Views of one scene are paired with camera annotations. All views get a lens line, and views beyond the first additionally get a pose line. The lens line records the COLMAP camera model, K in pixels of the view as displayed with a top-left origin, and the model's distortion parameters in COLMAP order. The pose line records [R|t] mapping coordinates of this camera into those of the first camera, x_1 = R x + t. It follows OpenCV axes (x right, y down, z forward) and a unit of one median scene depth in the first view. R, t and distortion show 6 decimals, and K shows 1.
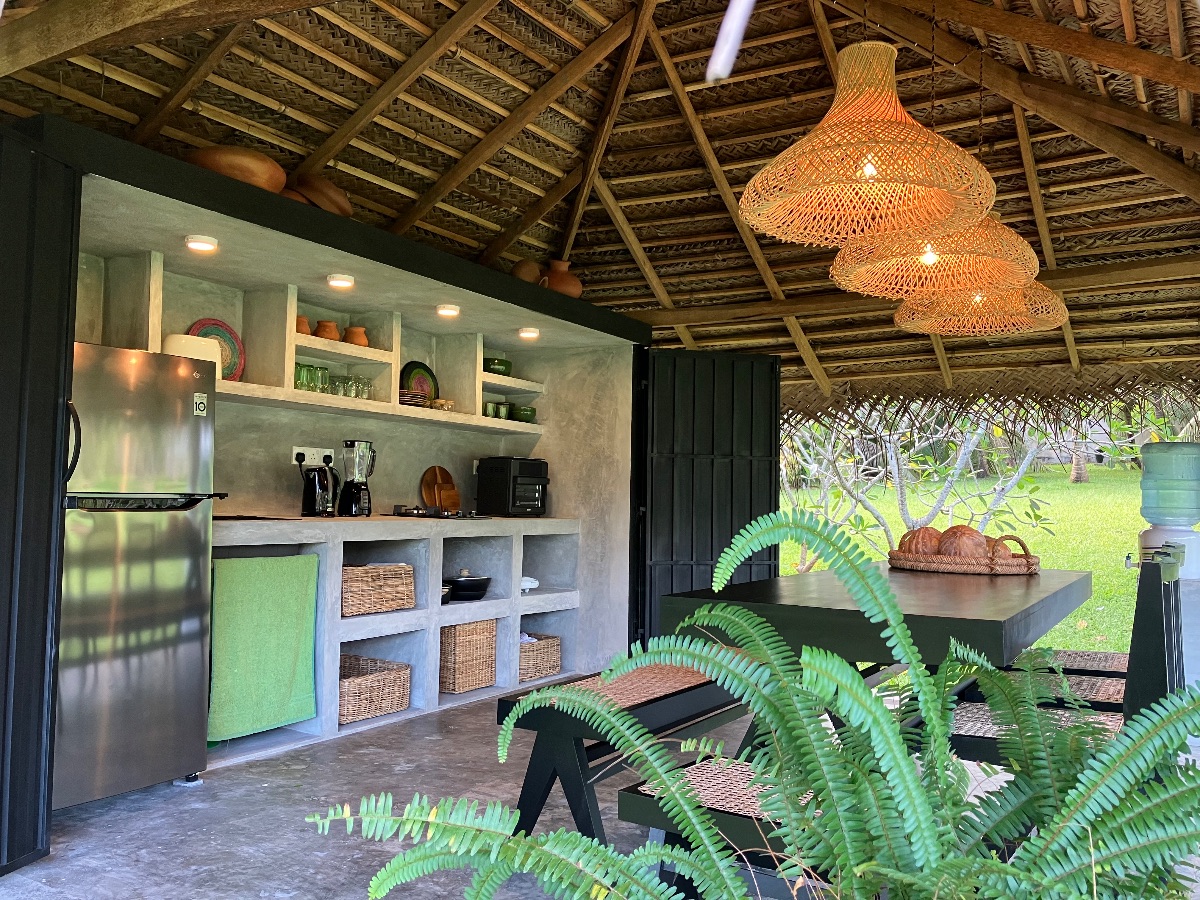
lens RADIAL K [[991.8, 0, 600.0], [0, 991.8, 450.0], [0, 0, 1]] dist [0.065637, 0.000387]
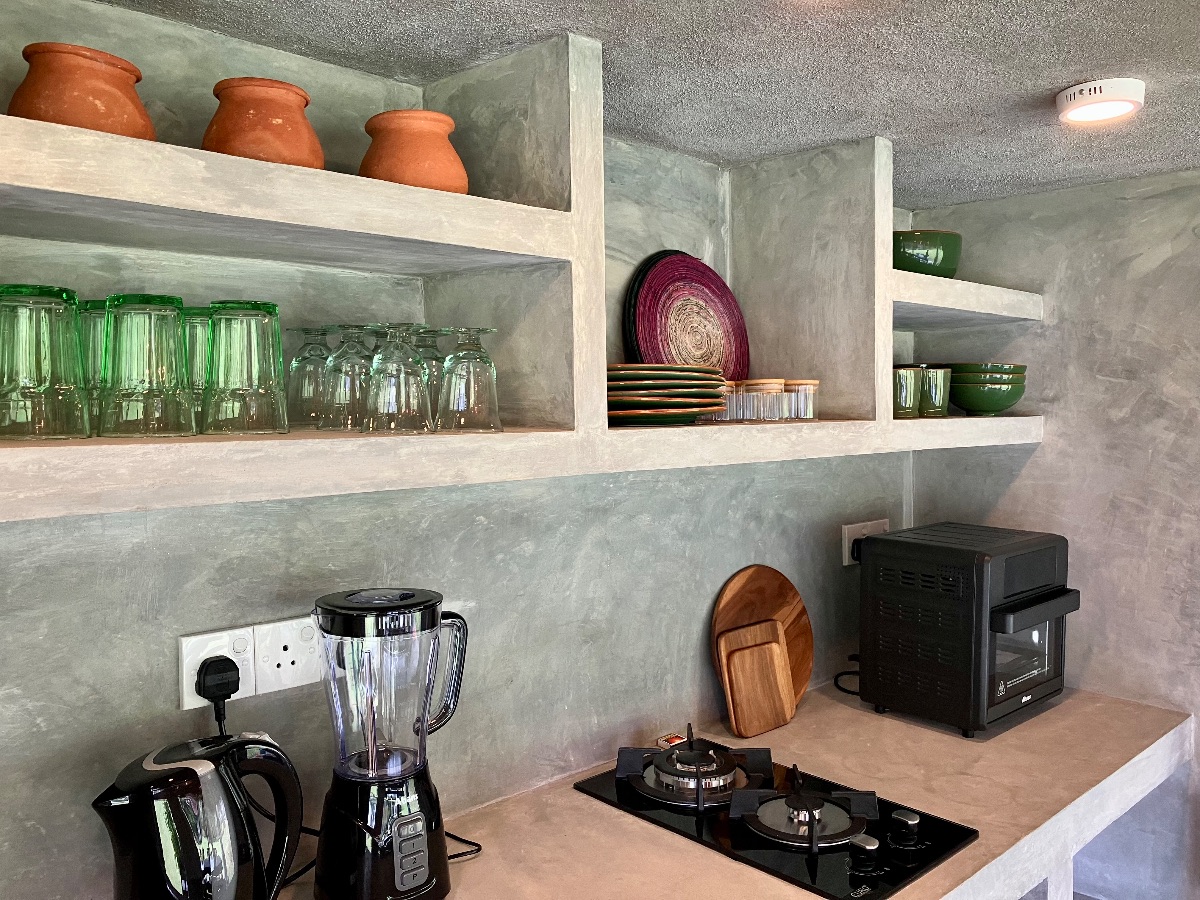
lens RADIAL K [[991.8, 0, 600.0], [0, 991.8, 450.0], [0, 0, 1]] dist [0.065637, 0.000387]
pose [[0.967012, -0.014627, -0.254311, -0.127555], [0.040387, 0.994526, 0.096369, -0.057818], [0.251510, -0.103461, 0.962309, 0.684831]]
